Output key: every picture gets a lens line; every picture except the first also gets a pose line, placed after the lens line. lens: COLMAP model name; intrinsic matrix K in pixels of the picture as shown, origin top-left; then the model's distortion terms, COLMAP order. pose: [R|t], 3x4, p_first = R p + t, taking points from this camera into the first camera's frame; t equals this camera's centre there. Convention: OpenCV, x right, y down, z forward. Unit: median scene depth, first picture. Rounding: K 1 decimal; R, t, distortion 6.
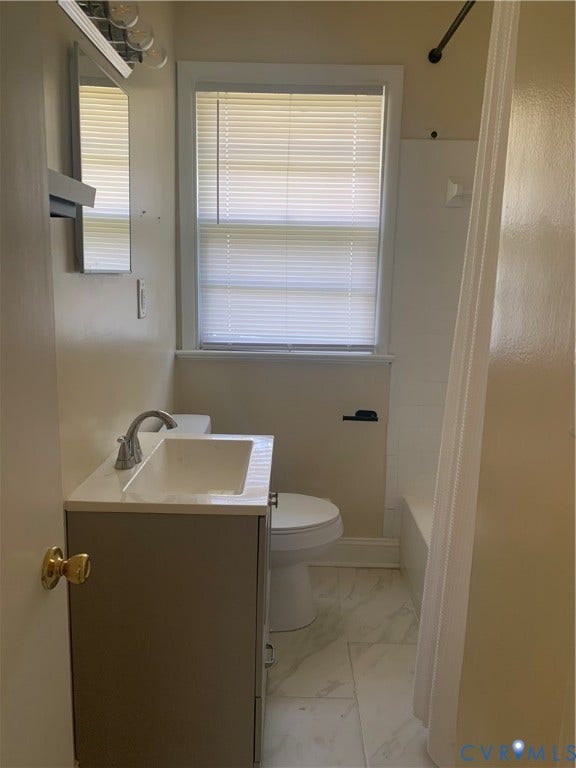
lens RADIAL K [[591.4, 0, 291.8], [0, 591.4, 385.8], [0, 0, 1]] dist [-0.000536, -0.026670]
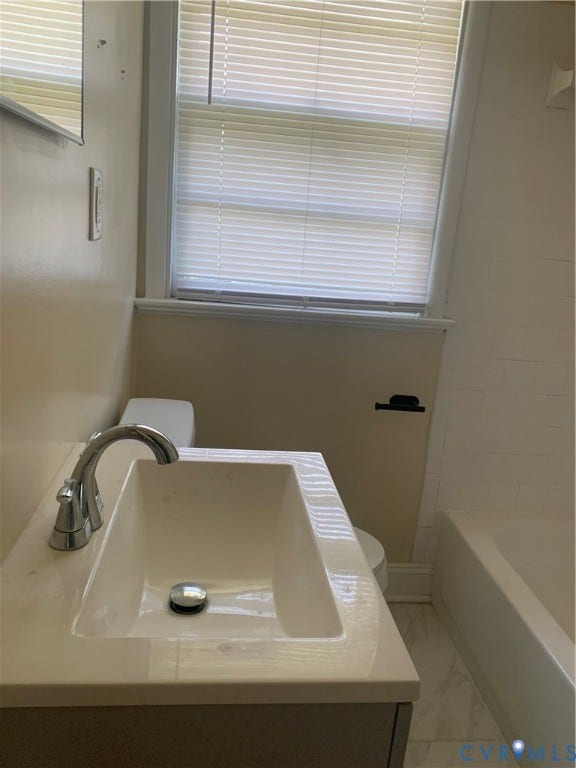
lens RADIAL K [[591.4, 0, 284.4], [0, 591.4, 384.7], [0, 0, 1]] dist [-0.000536, -0.026670]
pose [[0.993085, 0.030517, 0.113363, -0.103565], [-0.039847, 0.995920, 0.080971, -0.023682], [-0.110429, -0.084928, 0.990249, 0.317423]]
